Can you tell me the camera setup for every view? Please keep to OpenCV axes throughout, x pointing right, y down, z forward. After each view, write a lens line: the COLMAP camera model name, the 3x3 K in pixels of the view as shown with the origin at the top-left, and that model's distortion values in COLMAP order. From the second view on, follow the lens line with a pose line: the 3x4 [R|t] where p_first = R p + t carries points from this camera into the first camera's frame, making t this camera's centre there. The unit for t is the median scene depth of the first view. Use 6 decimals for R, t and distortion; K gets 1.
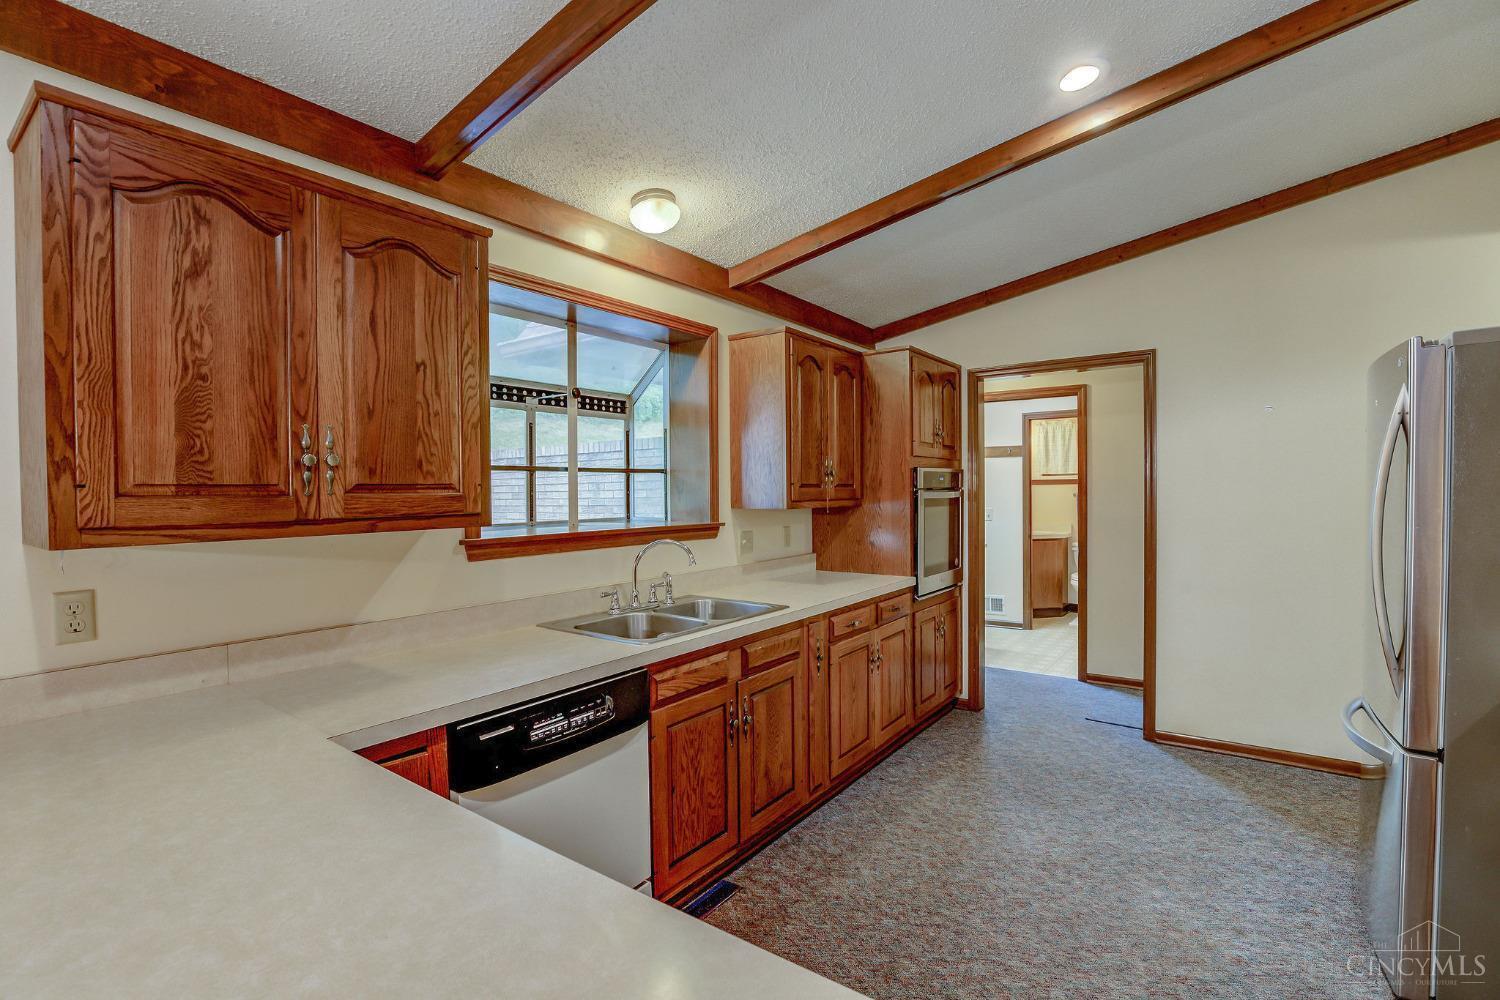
lens RADIAL K [[684.4, 0, 757.2], [0, 684.4, 502.6], [0, 0, 1]] dist [-0.033120, 0.004806]
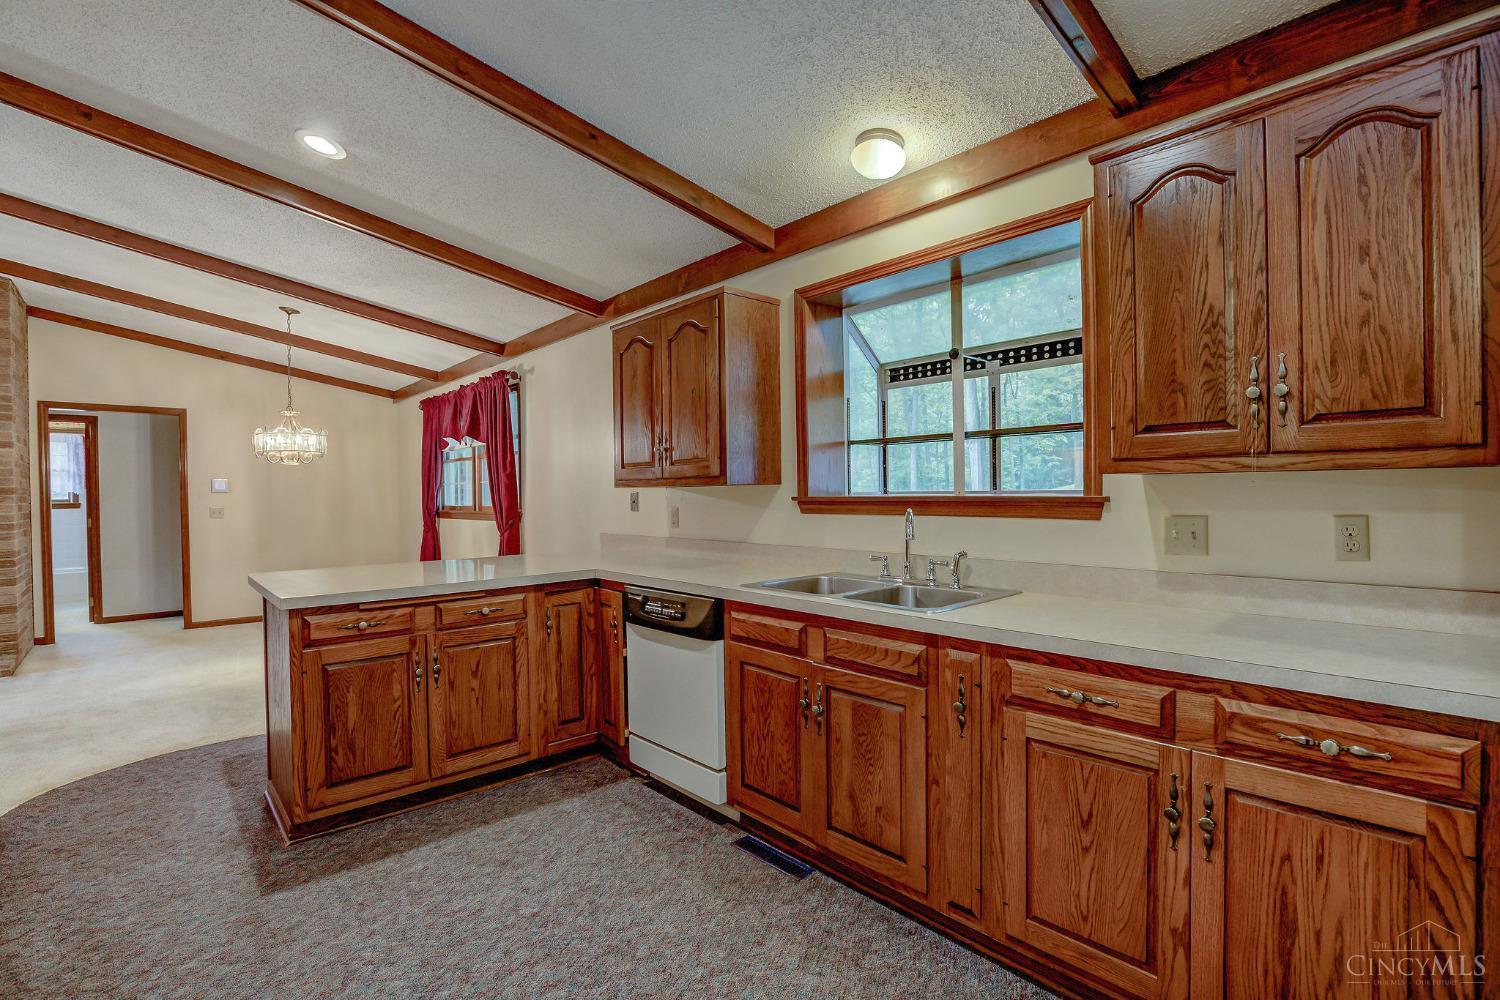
lens RADIAL K [[684.4, 0, 757.2], [0, 684.4, 502.6], [0, 0, 1]] dist [-0.033120, 0.004806]
pose [[-0.201752, 0.022900, -0.979169, 0.825886], [-0.005846, 0.999681, 0.024585, 0.026156], [0.979419, 0.010685, -0.201553, 1.048561]]
